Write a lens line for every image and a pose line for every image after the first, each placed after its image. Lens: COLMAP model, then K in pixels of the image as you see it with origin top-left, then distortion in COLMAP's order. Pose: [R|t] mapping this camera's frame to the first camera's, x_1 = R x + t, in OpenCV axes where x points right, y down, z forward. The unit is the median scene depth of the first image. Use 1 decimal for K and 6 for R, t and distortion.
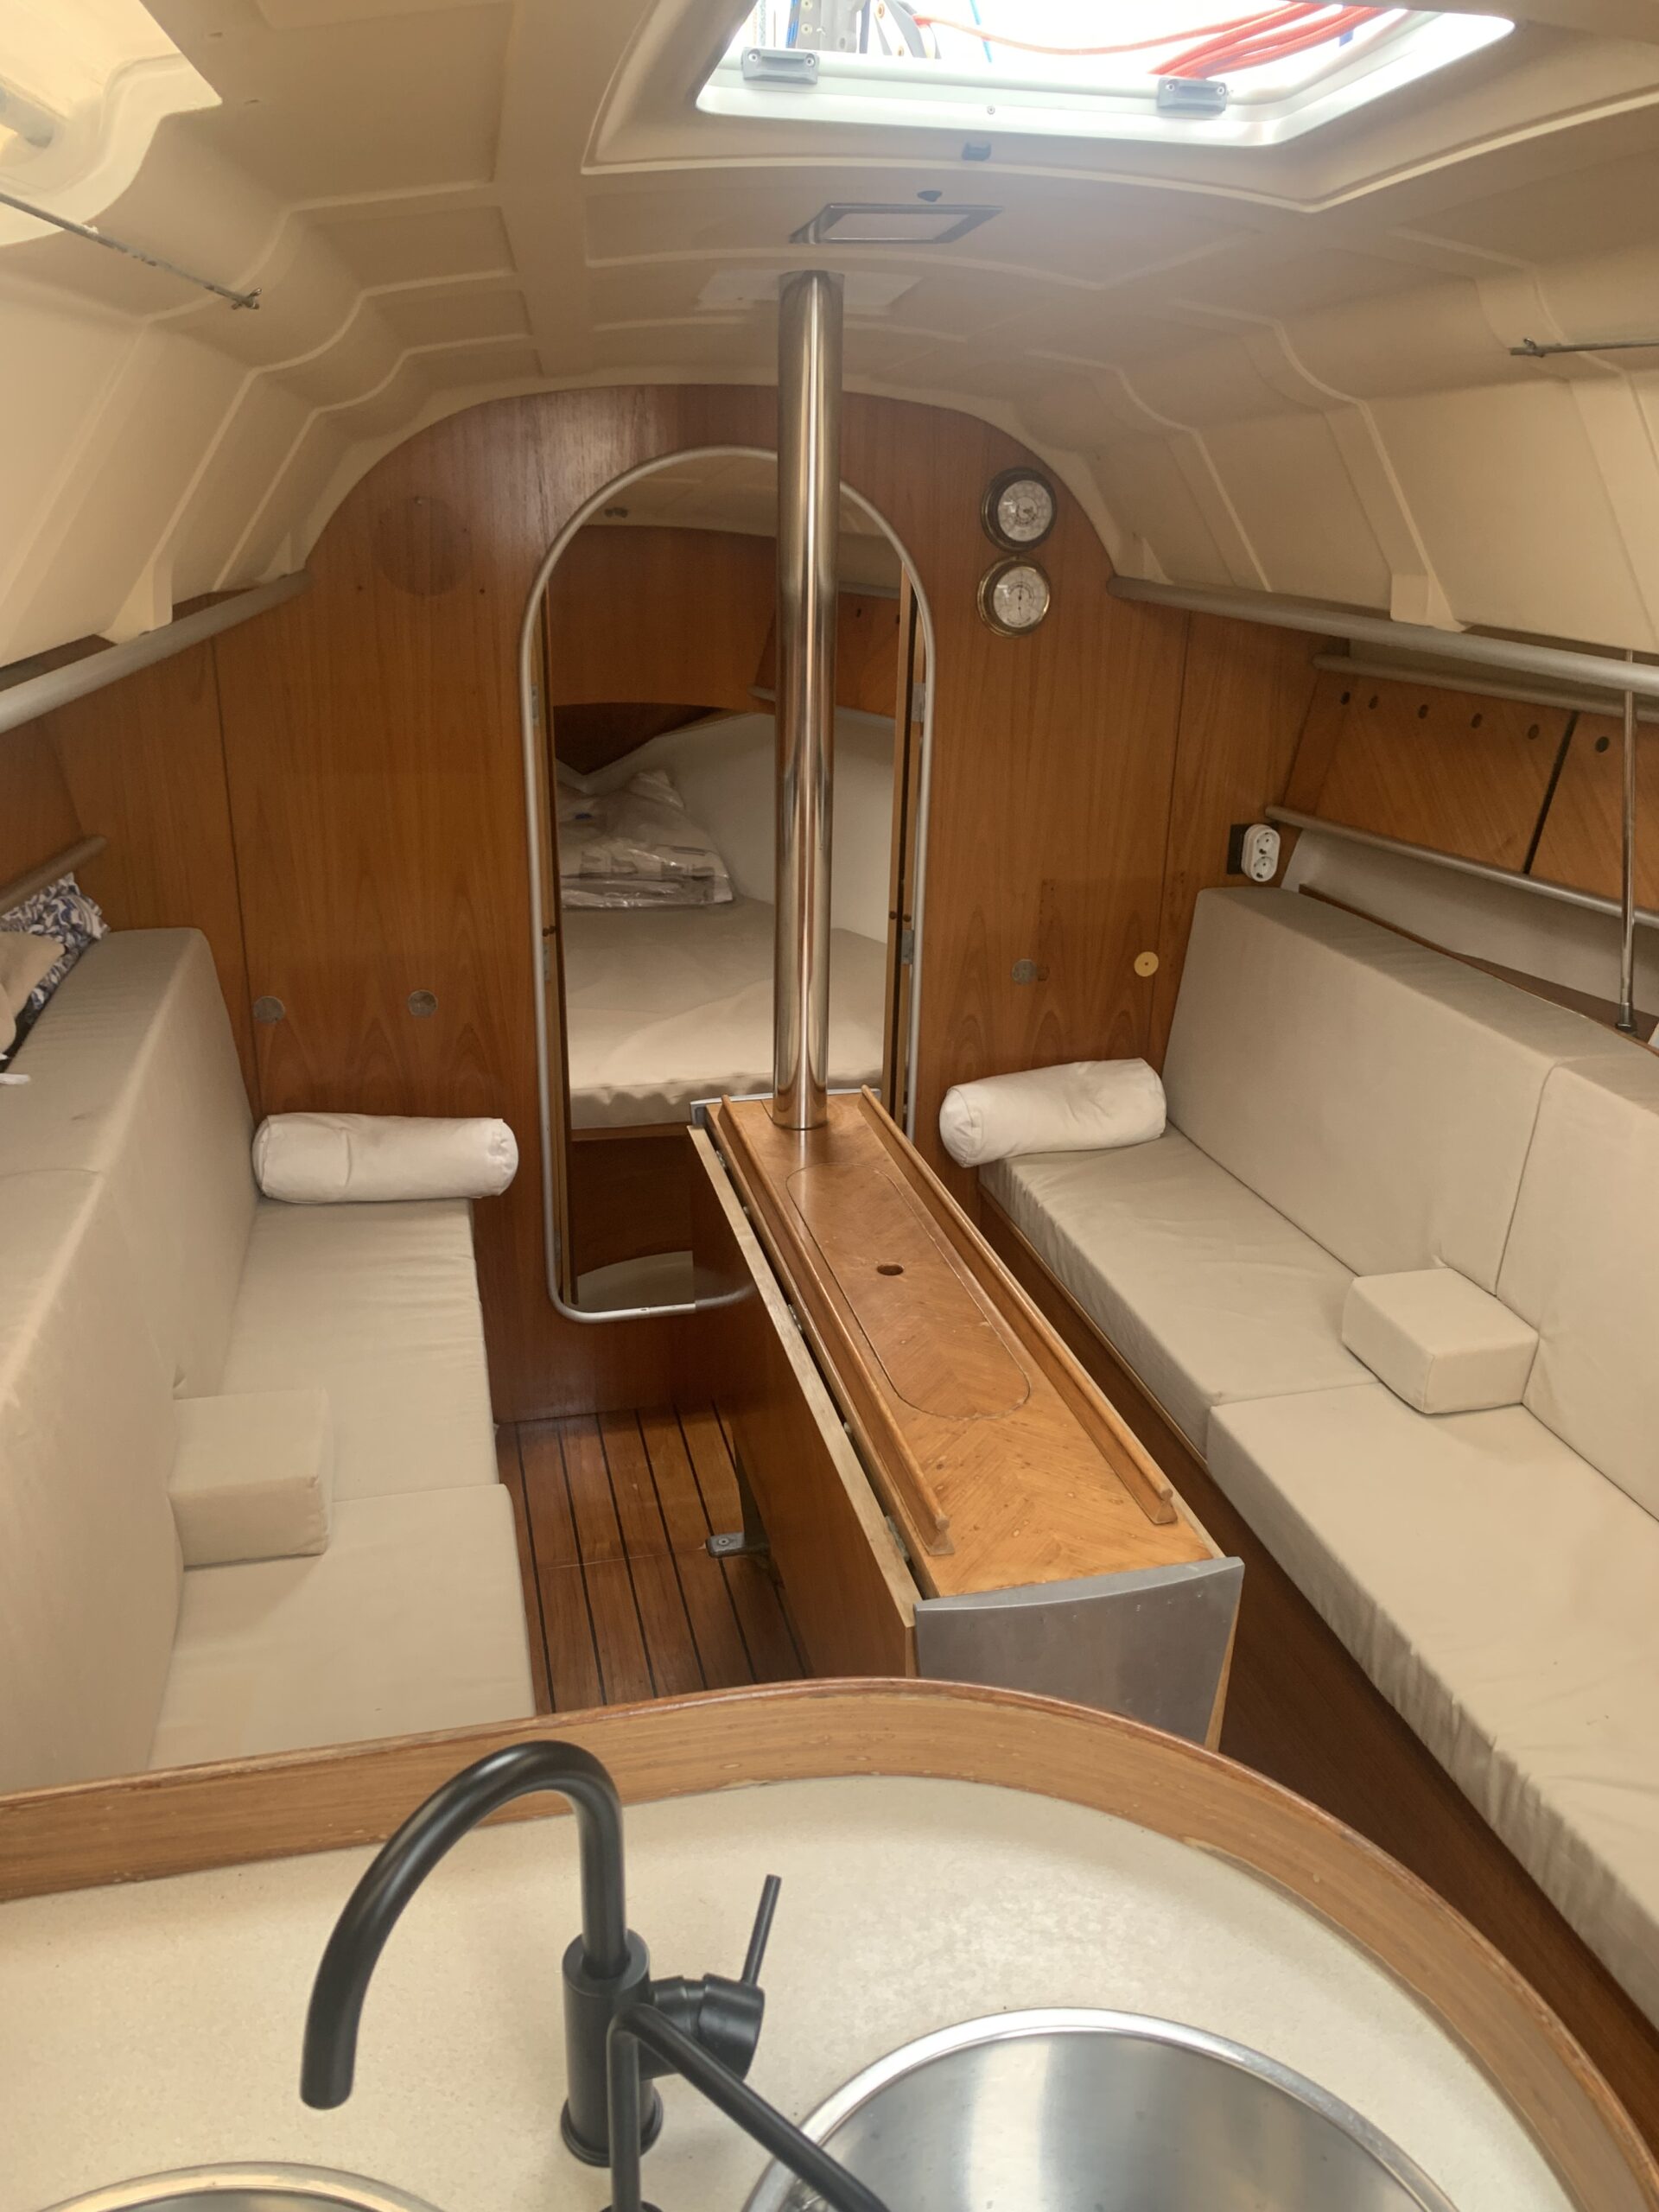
lens RADIAL K [[1708.7, 0, 814.9], [0, 1708.7, 1091.9], [0, 0, 1]] dist [0.020841, -0.024356]
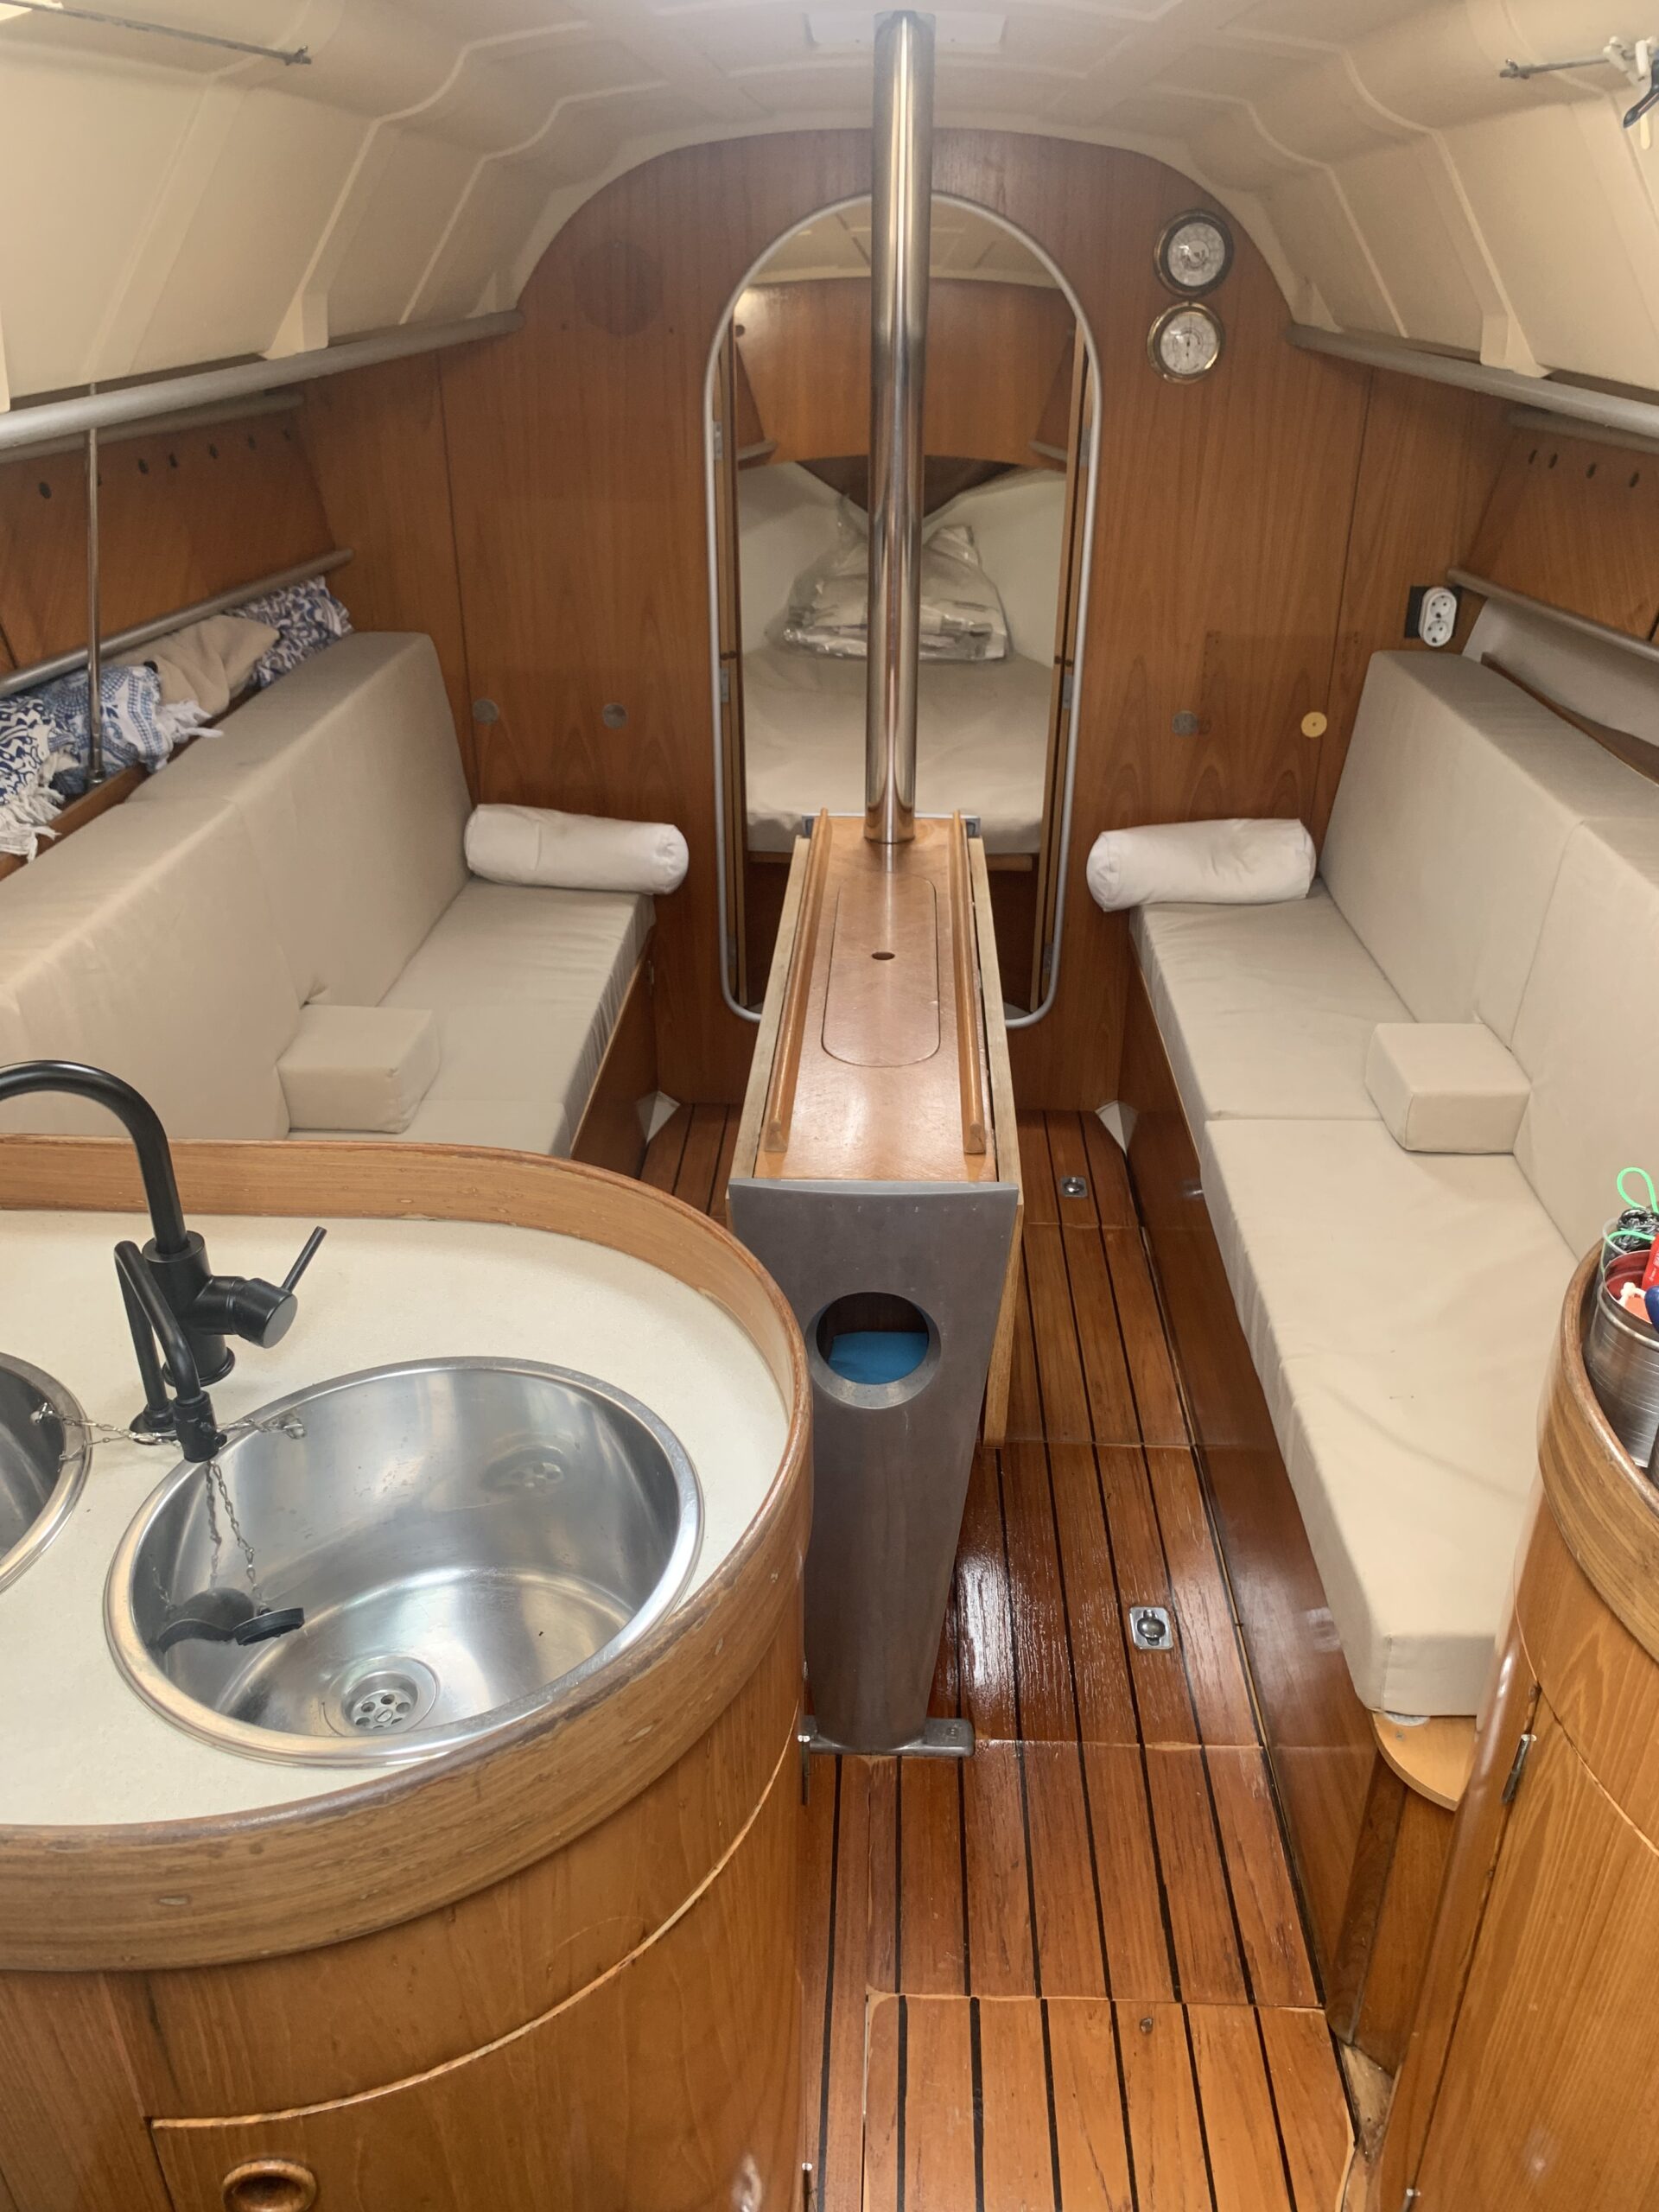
lens RADIAL K [[1708.7, 0, 832.2], [0, 1708.7, 1067.8], [0, 0, 1]] dist [0.020841, -0.024356]
pose [[0.966231, 0.109067, -0.233458, 0.202995], [-0.083873, 0.989786, 0.115280, 0.037441], [0.243647, -0.091806, 0.965509, -0.073105]]
